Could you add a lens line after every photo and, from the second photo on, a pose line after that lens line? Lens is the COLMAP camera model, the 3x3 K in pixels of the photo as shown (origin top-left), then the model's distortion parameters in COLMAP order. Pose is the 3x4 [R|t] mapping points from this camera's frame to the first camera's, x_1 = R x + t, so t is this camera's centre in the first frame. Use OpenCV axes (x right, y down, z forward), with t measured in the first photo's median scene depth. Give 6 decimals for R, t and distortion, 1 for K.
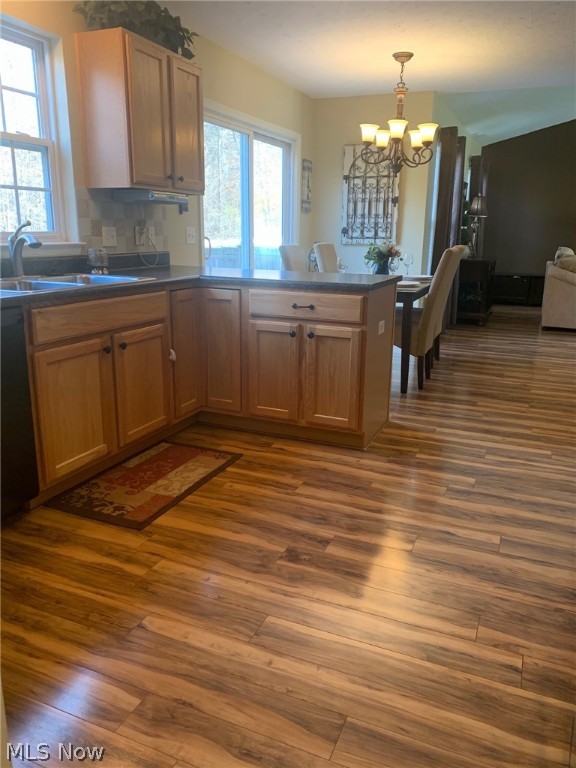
lens RADIAL K [[587.2, 0, 287.7], [0, 587.2, 381.7], [0, 0, 1]] dist [-0.005591, -0.005439]
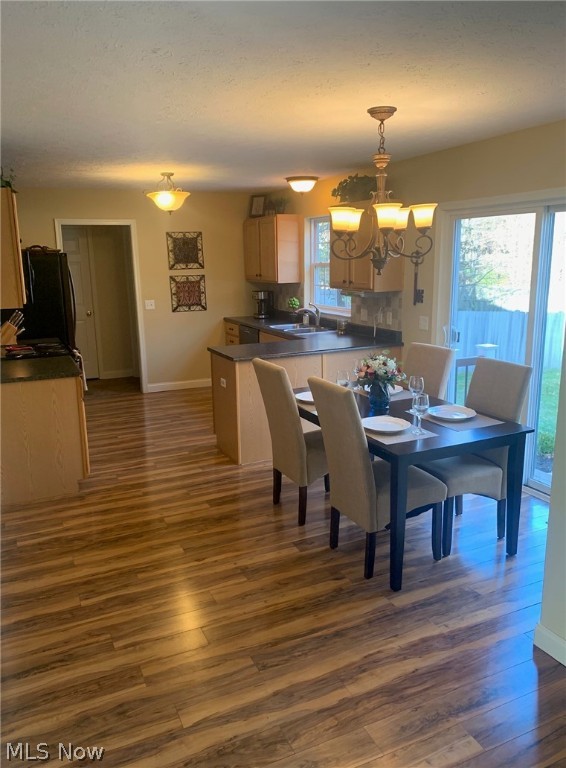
lens RADIAL K [[587.2, 0, 282.1], [0, 587.2, 385.2], [0, 0, 1]] dist [-0.005591, -0.005439]
pose [[-0.661818, 0.157627, -0.732905, 1.149185], [-0.185191, 0.912969, 0.363582, -0.651462], [0.726430, 0.376353, -0.575029, 1.945815]]
